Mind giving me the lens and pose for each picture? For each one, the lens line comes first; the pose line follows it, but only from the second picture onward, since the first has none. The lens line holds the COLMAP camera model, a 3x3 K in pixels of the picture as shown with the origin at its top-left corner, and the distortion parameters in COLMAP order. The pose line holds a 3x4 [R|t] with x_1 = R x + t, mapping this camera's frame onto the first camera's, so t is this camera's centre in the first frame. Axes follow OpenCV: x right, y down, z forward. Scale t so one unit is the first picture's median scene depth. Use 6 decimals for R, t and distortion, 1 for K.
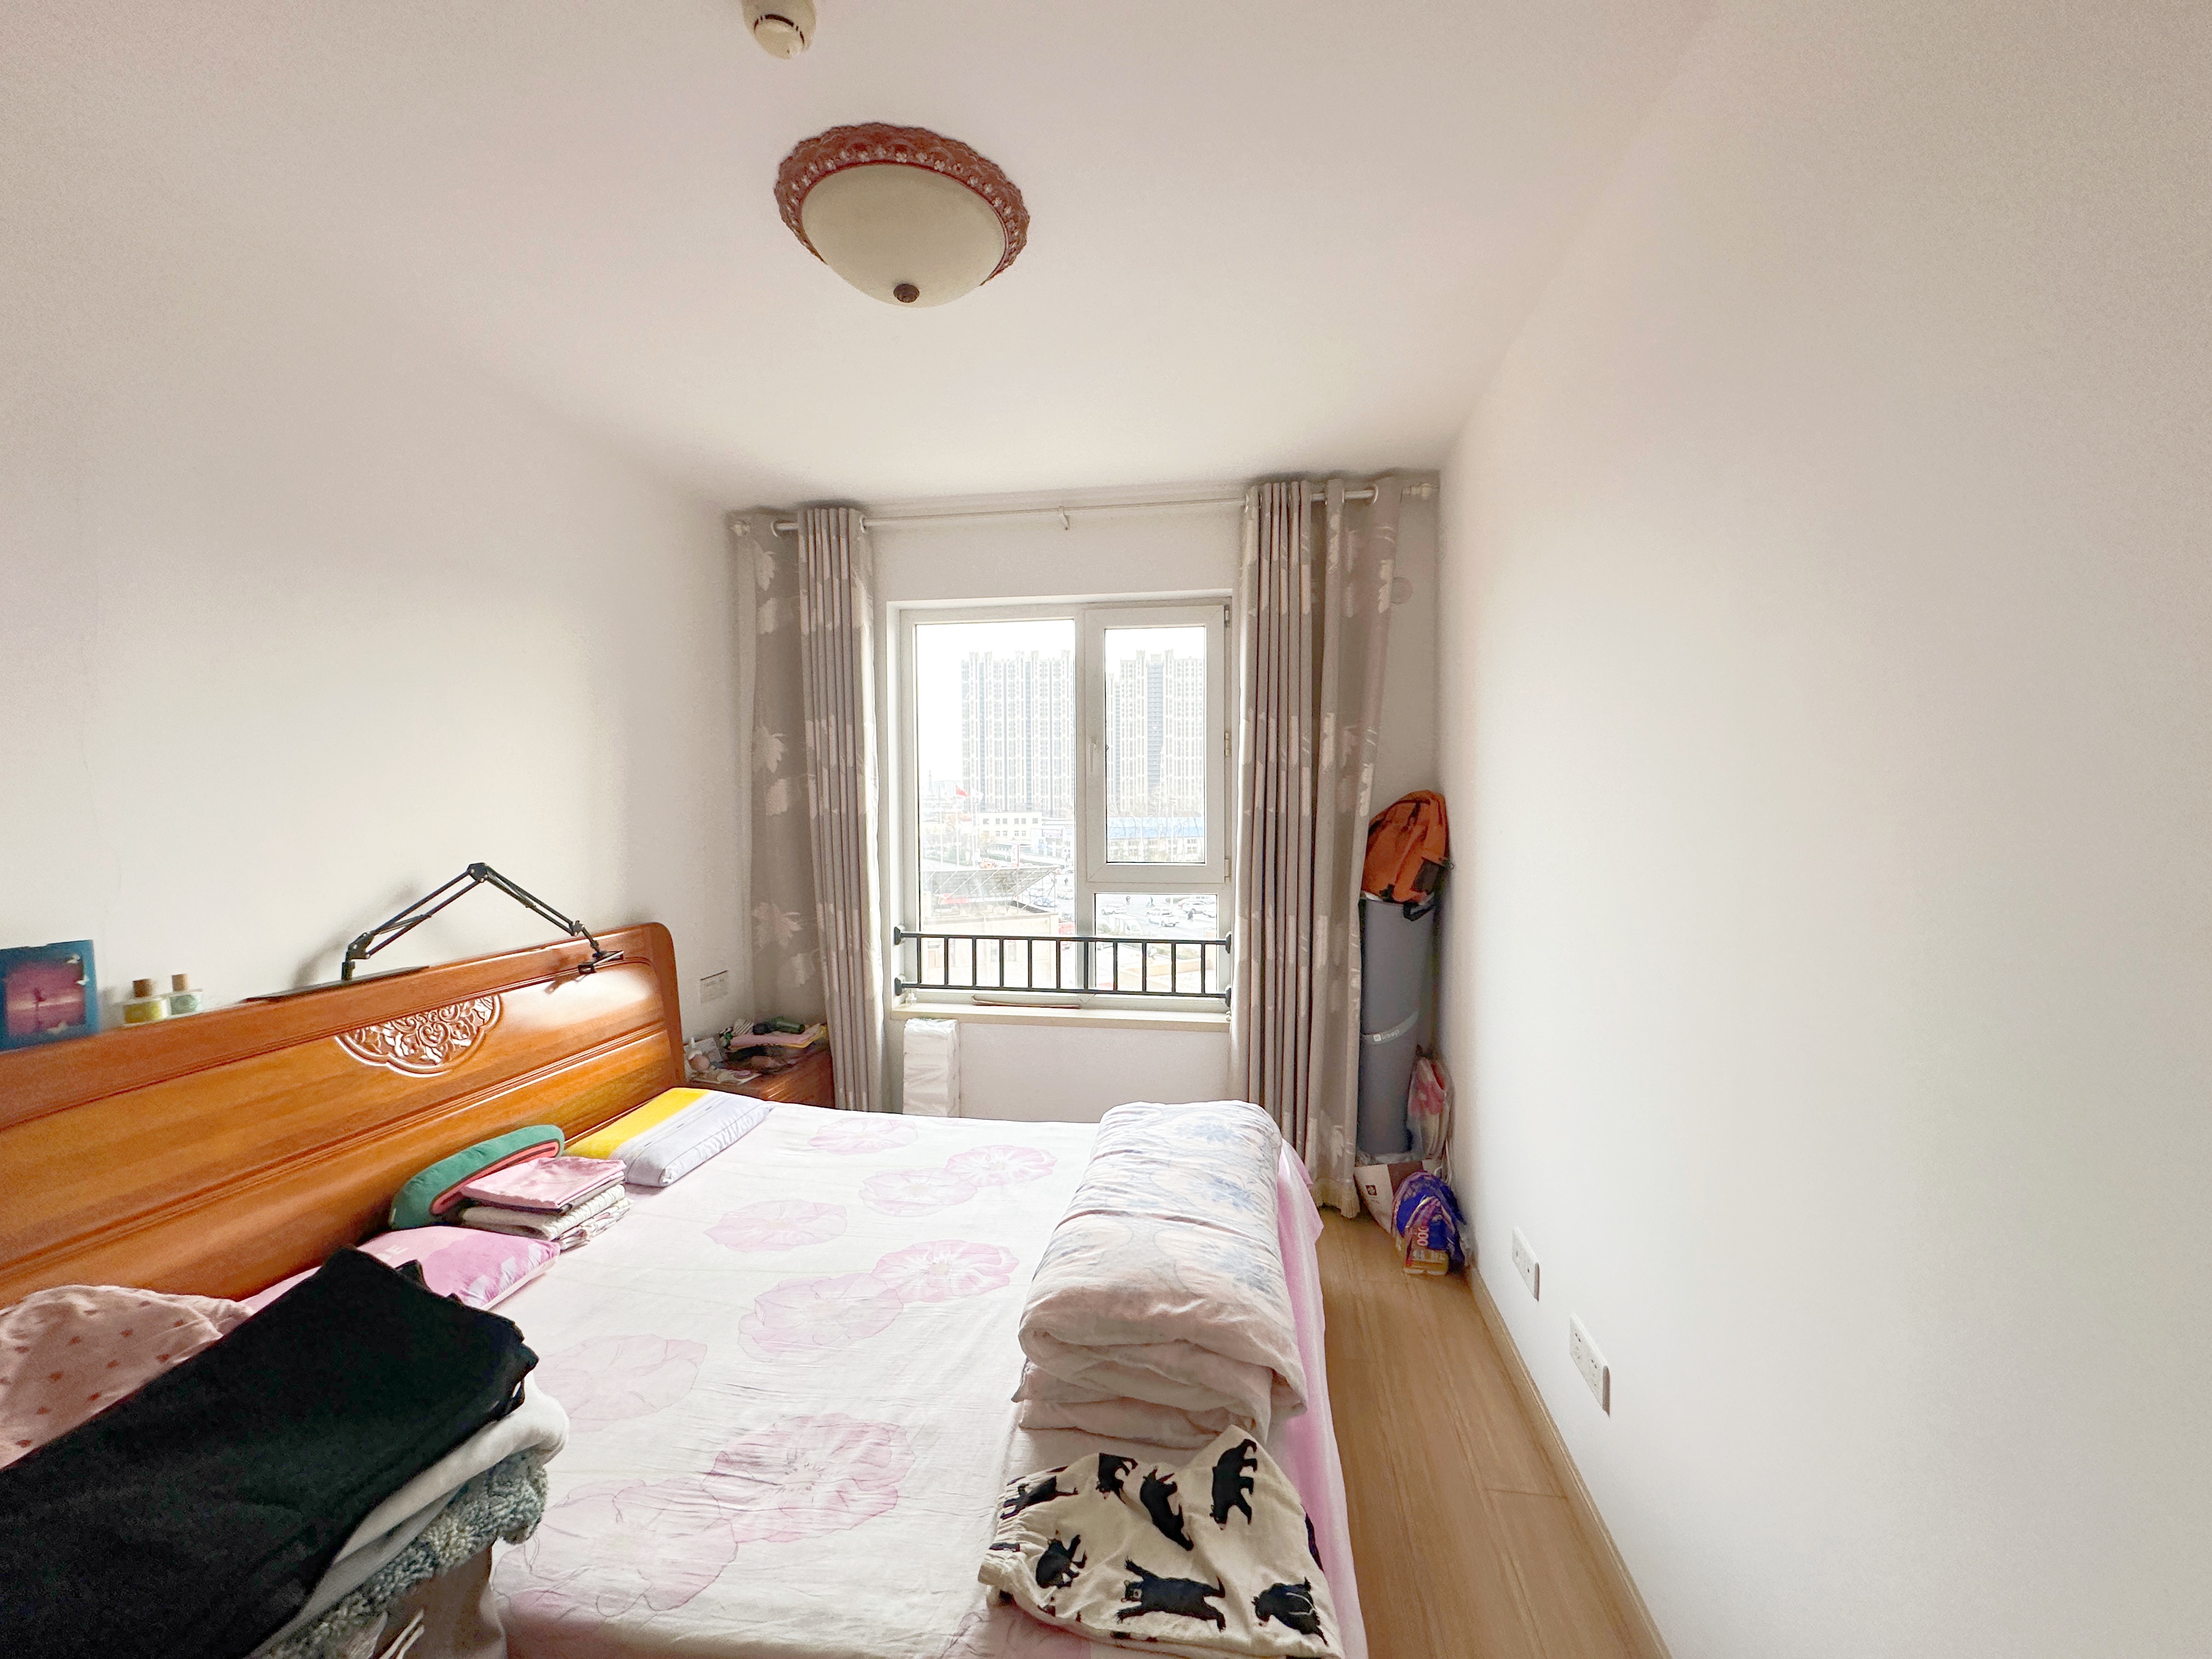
lens RADIAL K [[857.1, 0, 1106.0], [0, 857.1, 829.5], [0, 0, 1]] dist [-0.001688, 0.000071]
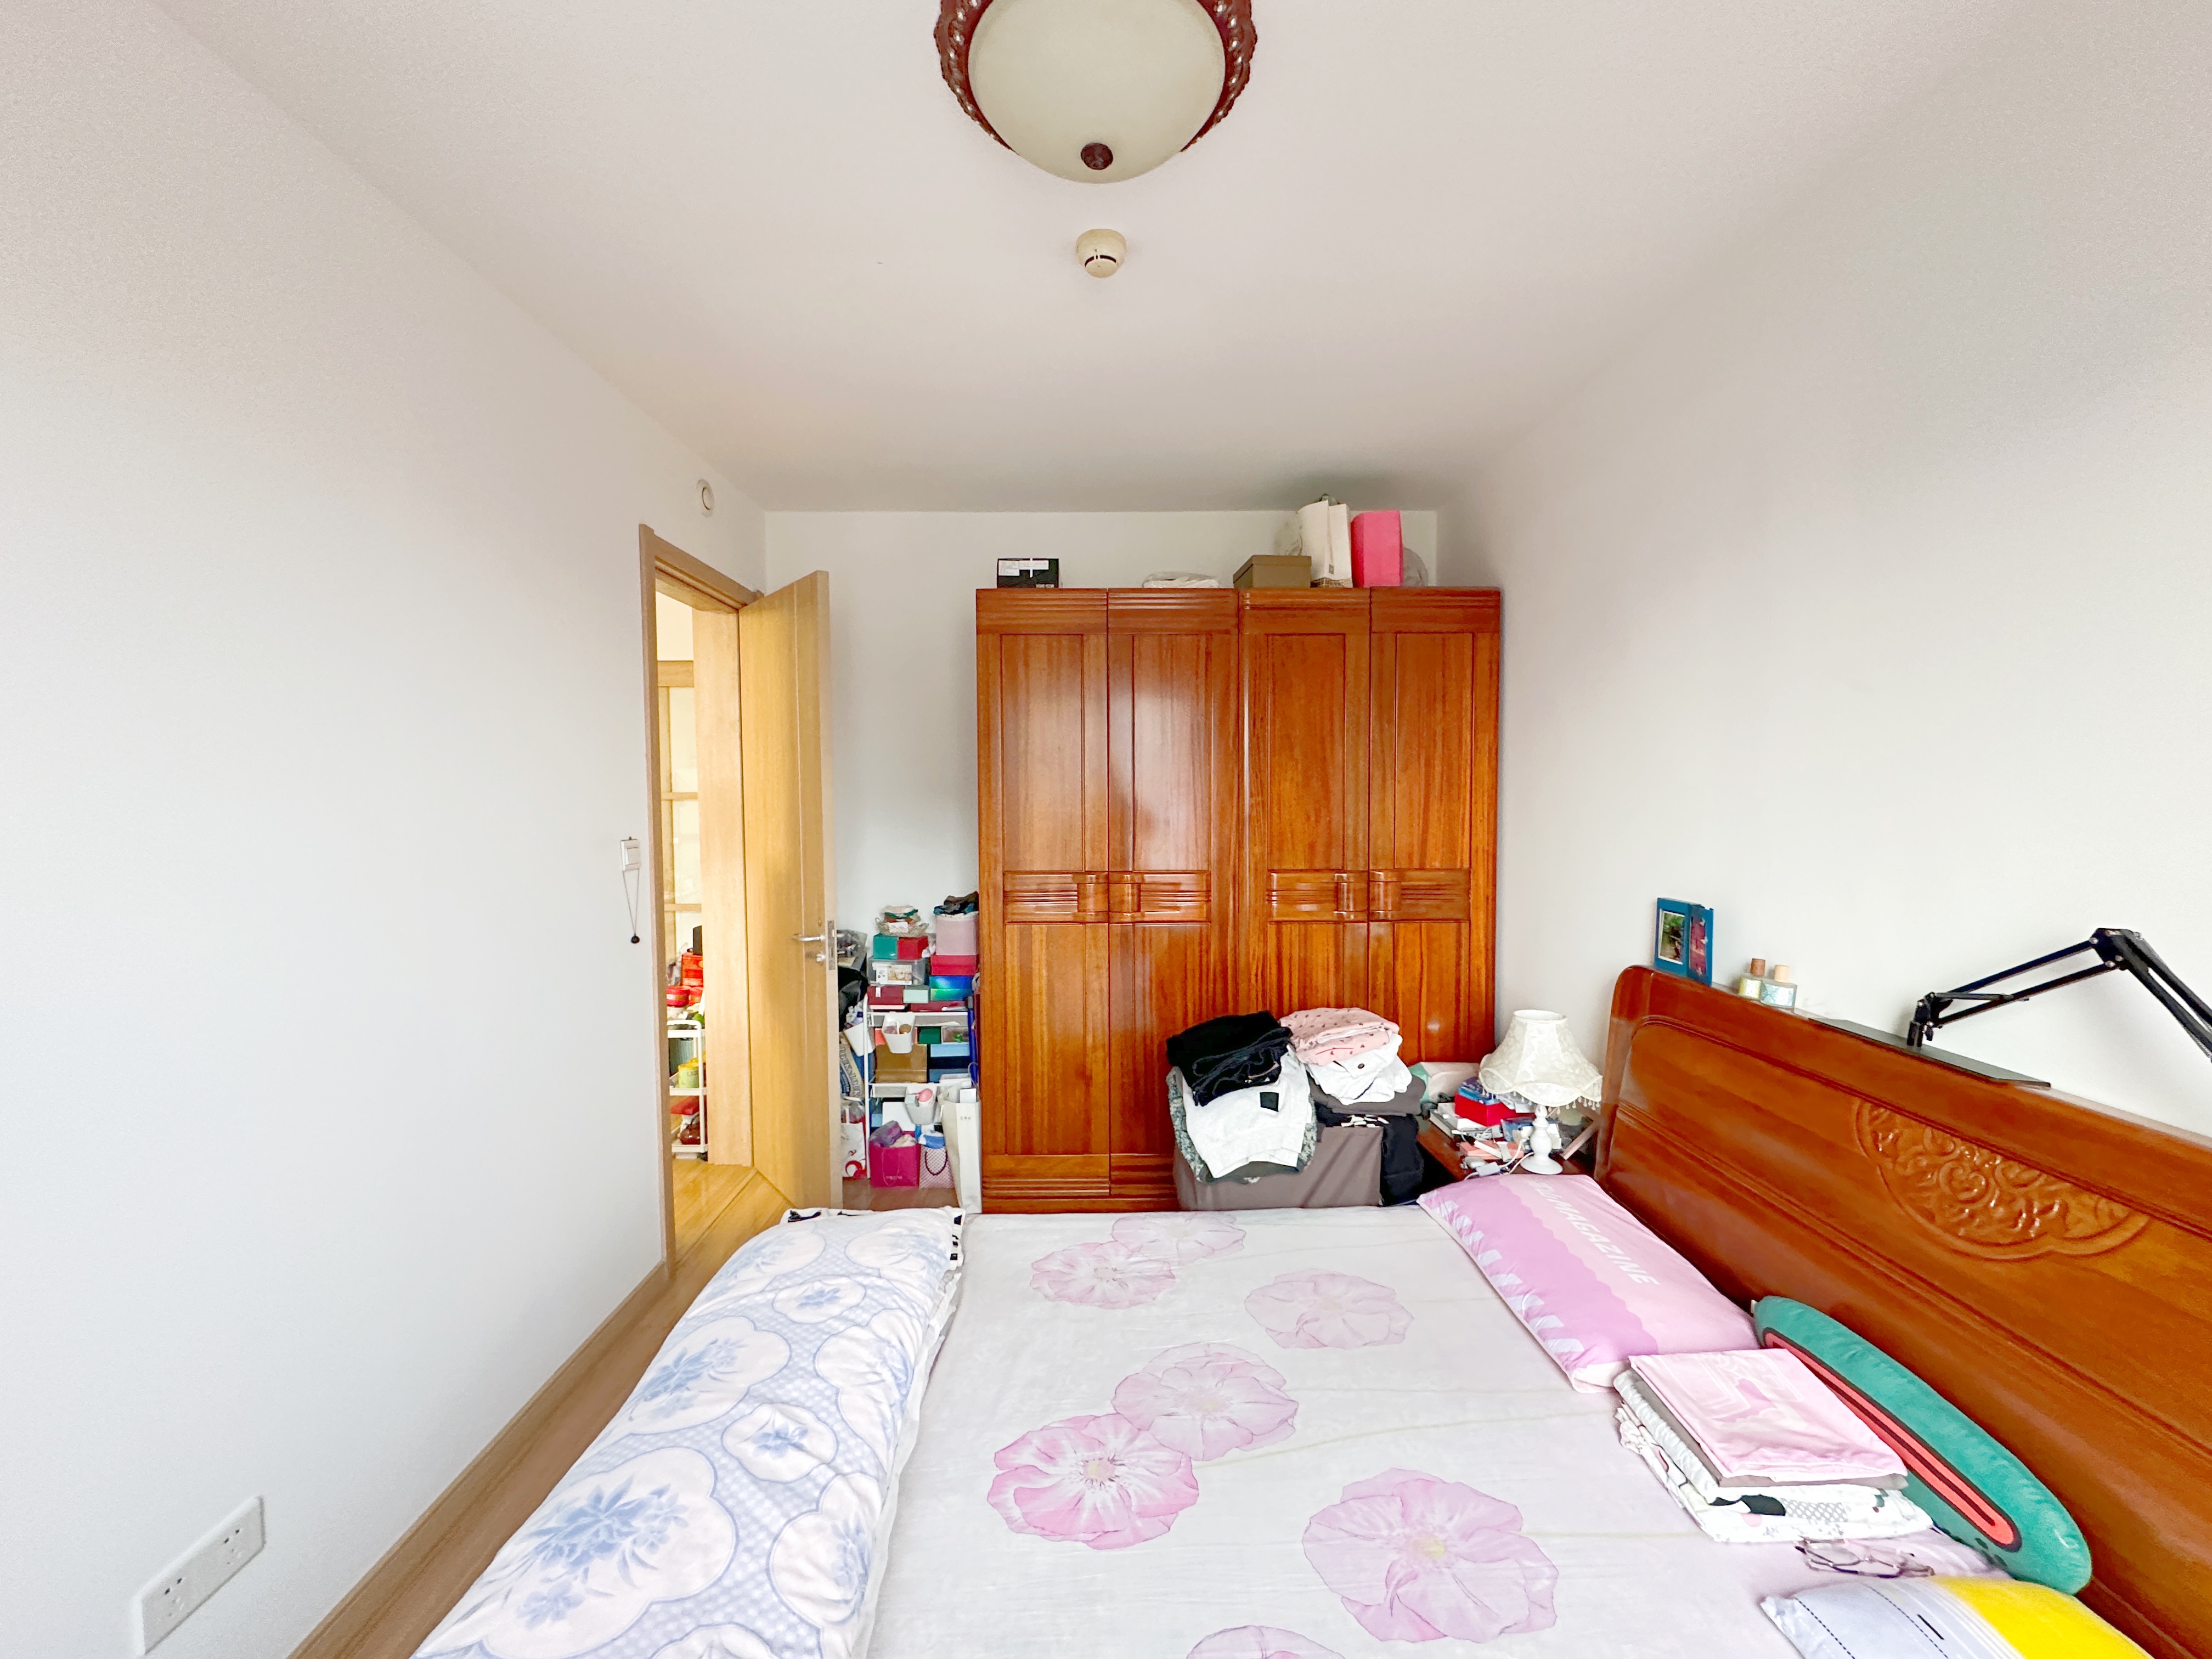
lens RADIAL K [[857.1, 0, 1106.0], [0, 857.1, 829.5], [0, 0, 1]] dist [-0.001688, 0.000071]
pose [[-0.984774, 0.016396, -0.173063, -0.080867], [0.002341, 0.996703, 0.081105, -0.067474], [0.173822, 0.079465, -0.981566, 1.551722]]
